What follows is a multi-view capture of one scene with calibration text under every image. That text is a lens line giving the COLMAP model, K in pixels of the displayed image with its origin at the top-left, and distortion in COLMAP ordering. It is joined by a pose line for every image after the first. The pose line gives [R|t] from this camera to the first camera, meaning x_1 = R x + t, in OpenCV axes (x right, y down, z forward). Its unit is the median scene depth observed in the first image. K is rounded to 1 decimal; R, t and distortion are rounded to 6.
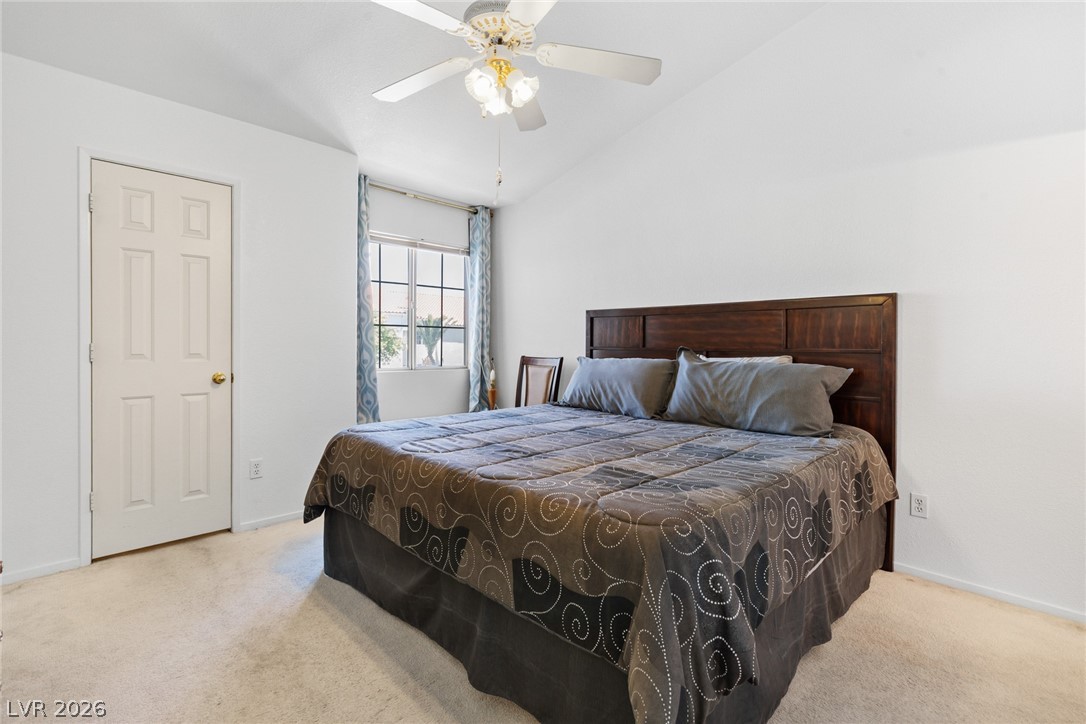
lens RADIAL K [[529.7, 0, 543.4], [0, 529.7, 336.8], [0, 0, 1]] dist [0.002094, 0.000240]
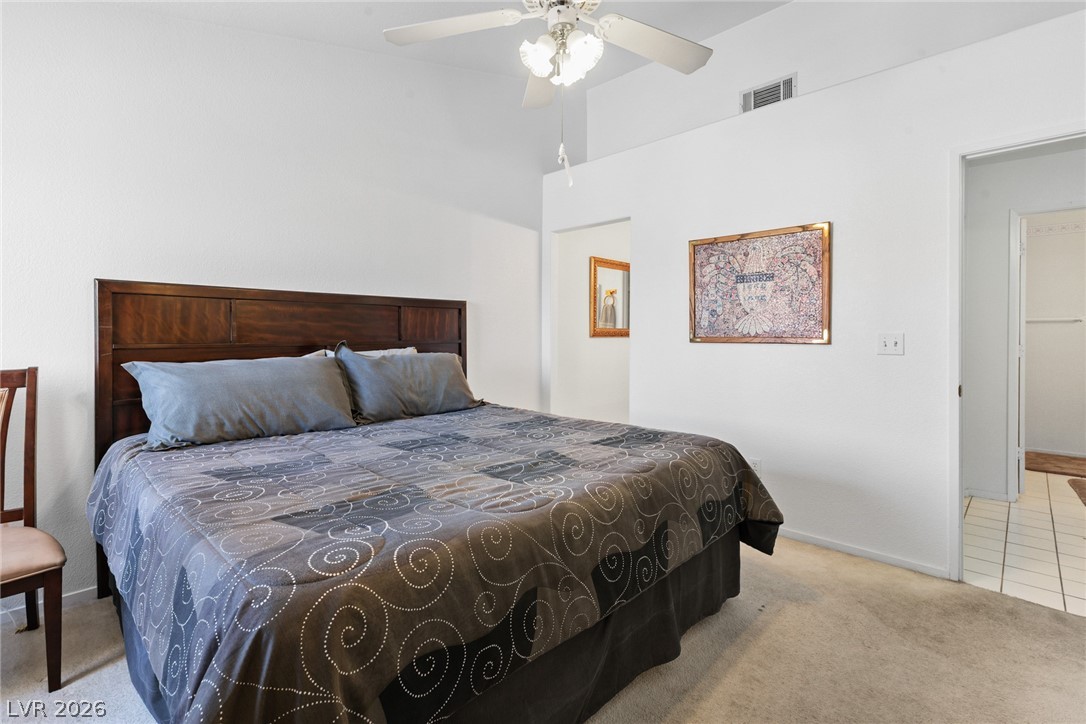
lens RADIAL K [[490.2, 0, 540.8], [0, 490.2, 335.3], [0, 0, 1]] dist [-0.000550, -0.000130]
pose [[-0.010740, -0.005637, 0.999926, -0.606656], [-0.008602, 0.999948, 0.005545, 0.002464], [-0.999905, -0.008542, -0.010788, 0.734364]]
